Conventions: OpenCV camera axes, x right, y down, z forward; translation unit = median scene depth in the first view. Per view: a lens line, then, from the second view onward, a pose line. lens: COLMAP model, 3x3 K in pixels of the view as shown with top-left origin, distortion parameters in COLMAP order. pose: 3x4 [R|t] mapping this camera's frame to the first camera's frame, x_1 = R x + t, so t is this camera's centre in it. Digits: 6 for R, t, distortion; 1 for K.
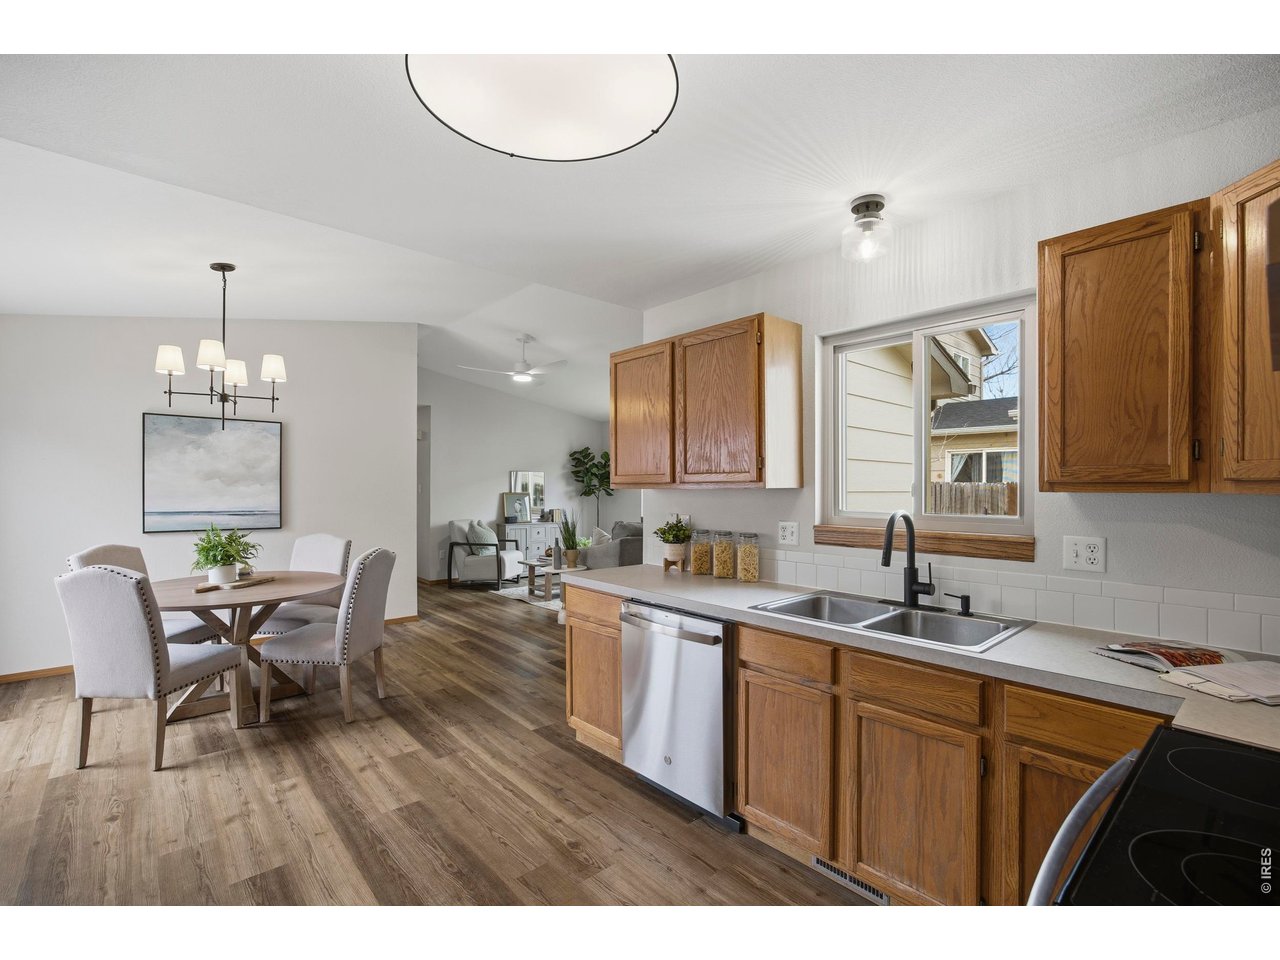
lens RADIAL K [[592.6, 0, 640.0], [0, 592.6, 480.0], [0, 0, 1]] dist [0.002813, 0.001034]
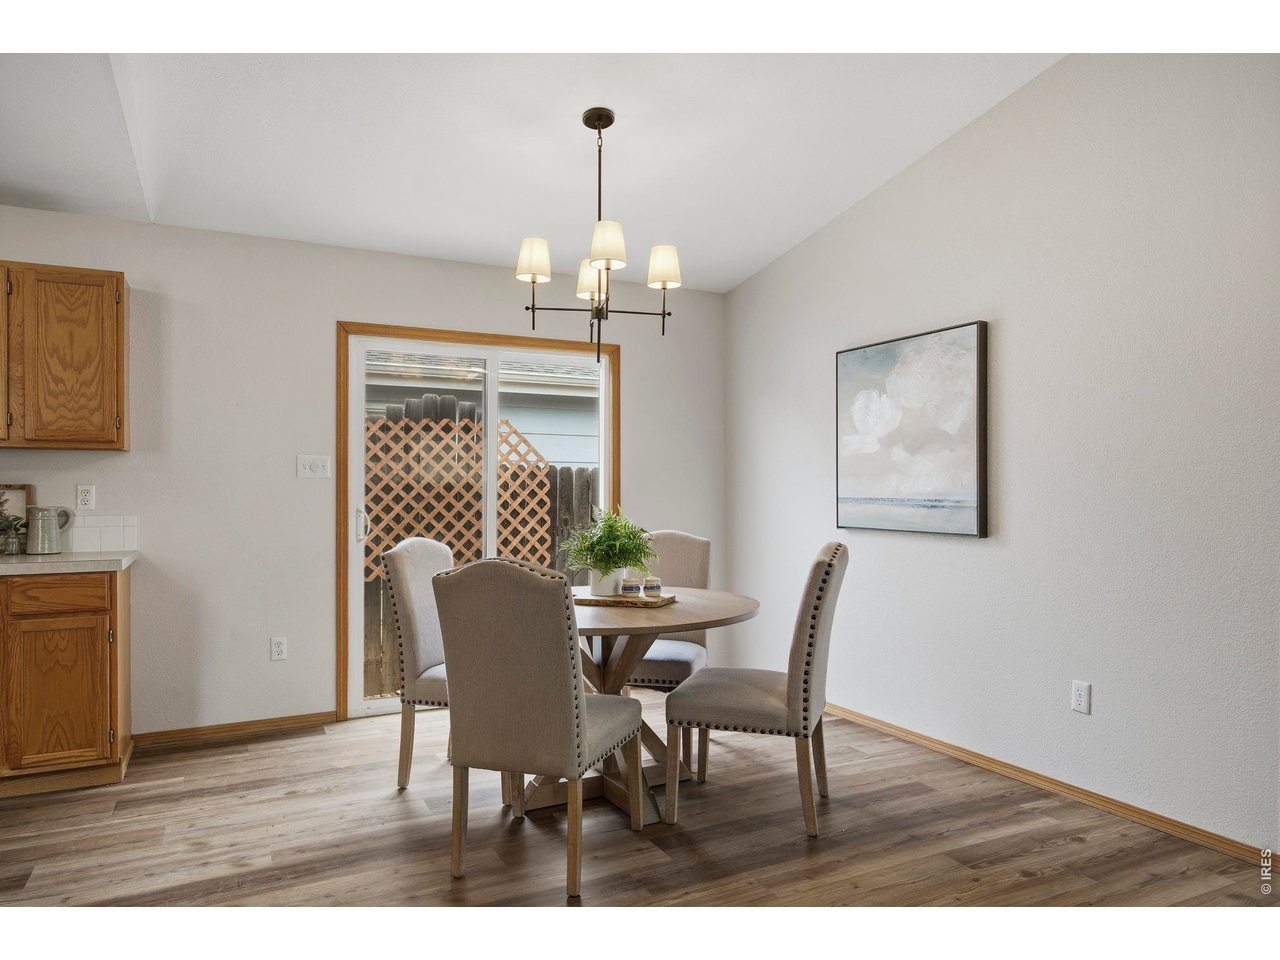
lens RADIAL K [[831.3, 0, 642.3], [0, 831.3, 495.2], [0, 0, 1]] dist [-0.009984, -0.000628]
pose [[-0.252888, -0.005425, -0.967480, 0.192556], [0.006673, 0.999951, -0.007351, 0.076500], [0.967472, -0.008315, -0.252840, 1.387311]]
